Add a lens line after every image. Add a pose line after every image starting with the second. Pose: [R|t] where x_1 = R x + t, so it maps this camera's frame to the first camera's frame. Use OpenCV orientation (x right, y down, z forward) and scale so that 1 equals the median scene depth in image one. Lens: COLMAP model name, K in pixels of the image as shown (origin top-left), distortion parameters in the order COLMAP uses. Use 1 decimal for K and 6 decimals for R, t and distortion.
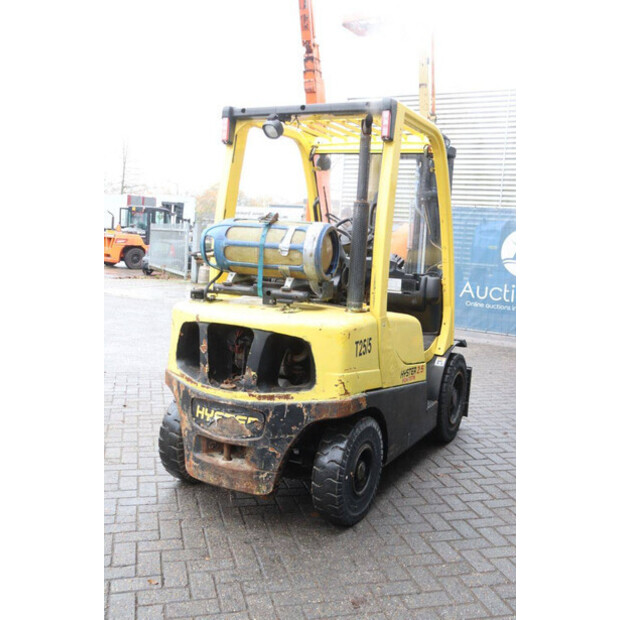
lens RADIAL K [[632.5, 0, 314.5], [0, 632.5, 310.4], [0, 0, 1]] dist [-0.064665, 0.000000]
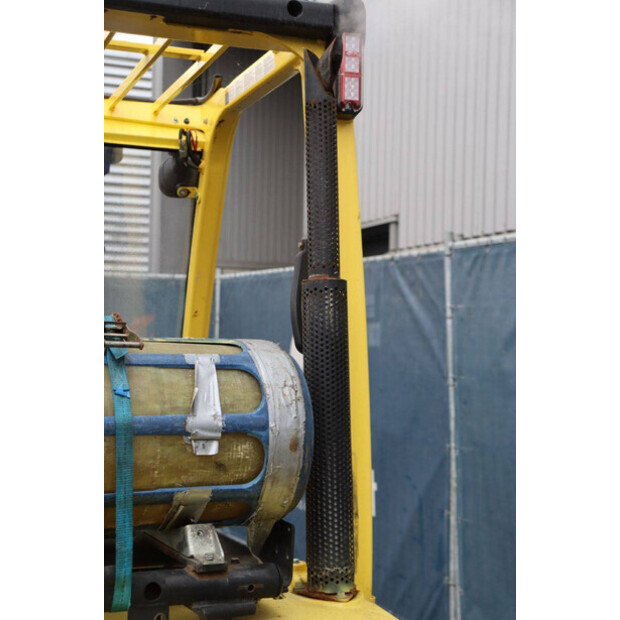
lens RADIAL K [[1168.6, 0, 306.9], [0, 1168.6, 313.7], [0, 0, 1]] dist [0.258968, 0.000000]
pose [[0.677314, -0.020477, 0.735409, -0.432851], [0.105184, 0.992039, -0.069252, -0.110801], [-0.728136, 0.124259, 0.674075, 0.581243]]
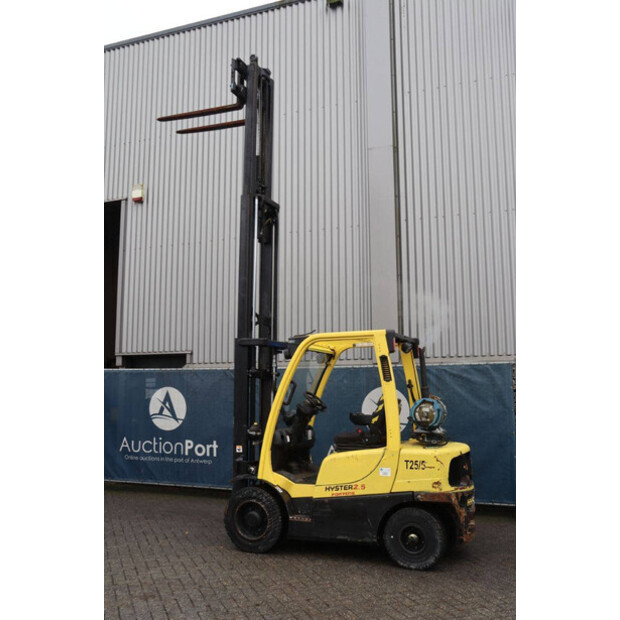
lens RADIAL K [[630.2, 0, 310.7], [0, 630.2, 310.1], [0, 0, 1]] dist [-0.060051, 0.000000]
pose [[-0.089014, 0.081405, 0.992698, -2.054338], [0.121563, 0.990092, -0.070291, -0.335479], [-0.988584, 0.114418, -0.098028, 1.599316]]
